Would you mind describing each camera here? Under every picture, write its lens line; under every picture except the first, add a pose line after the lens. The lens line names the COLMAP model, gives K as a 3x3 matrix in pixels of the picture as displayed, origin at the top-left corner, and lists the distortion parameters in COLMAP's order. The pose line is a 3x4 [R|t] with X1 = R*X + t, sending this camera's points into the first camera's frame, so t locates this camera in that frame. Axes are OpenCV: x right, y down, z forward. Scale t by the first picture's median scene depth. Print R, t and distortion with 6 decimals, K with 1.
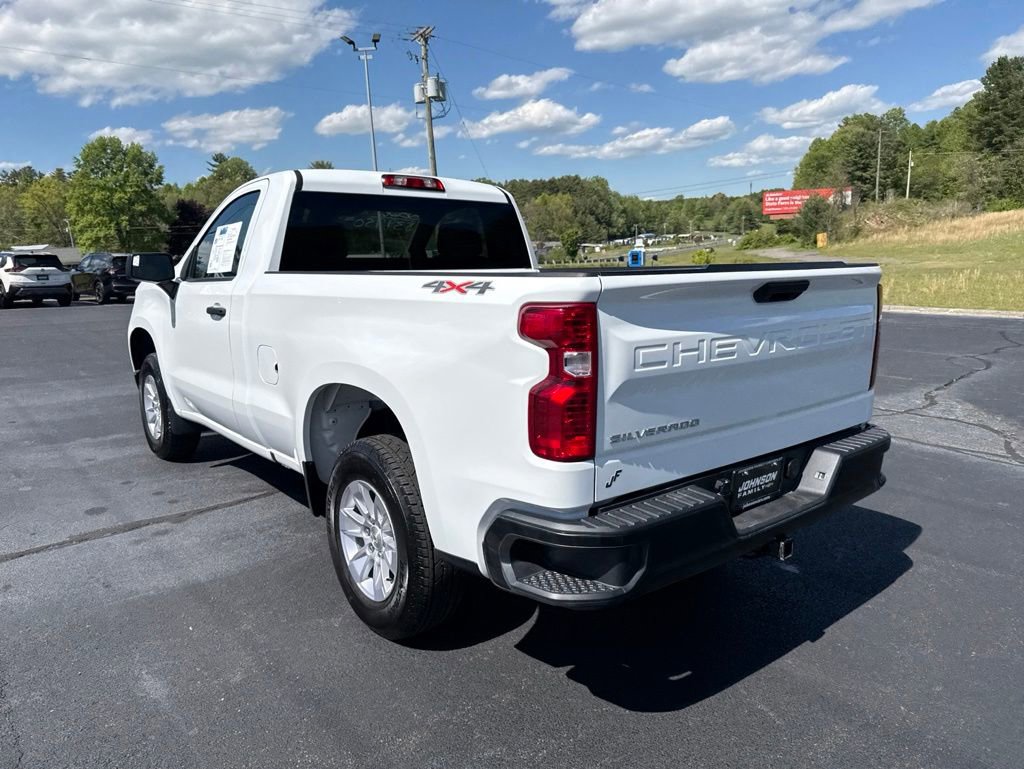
lens RADIAL K [[766.9, 0, 512.0], [0, 766.9, 384.5], [0, 0, 1]] dist [0.041483, -0.032556]
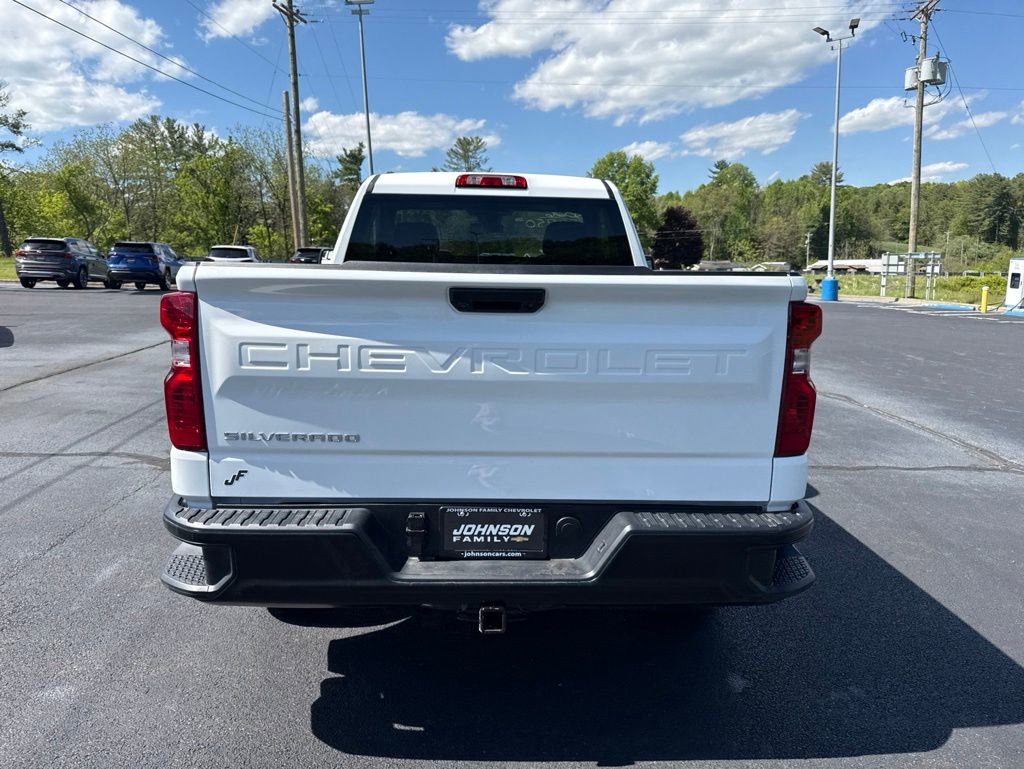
lens RADIAL K [[786.9, 0, 512.0], [0, 786.9, 384.5], [0, 0, 1]] dist [-0.000916, 0.004695]
pose [[0.792918, 0.115810, -0.598221, 0.492274], [-0.122594, 0.992017, 0.029552, -0.033060], [0.596868, 0.049906, 0.800786, 0.200034]]
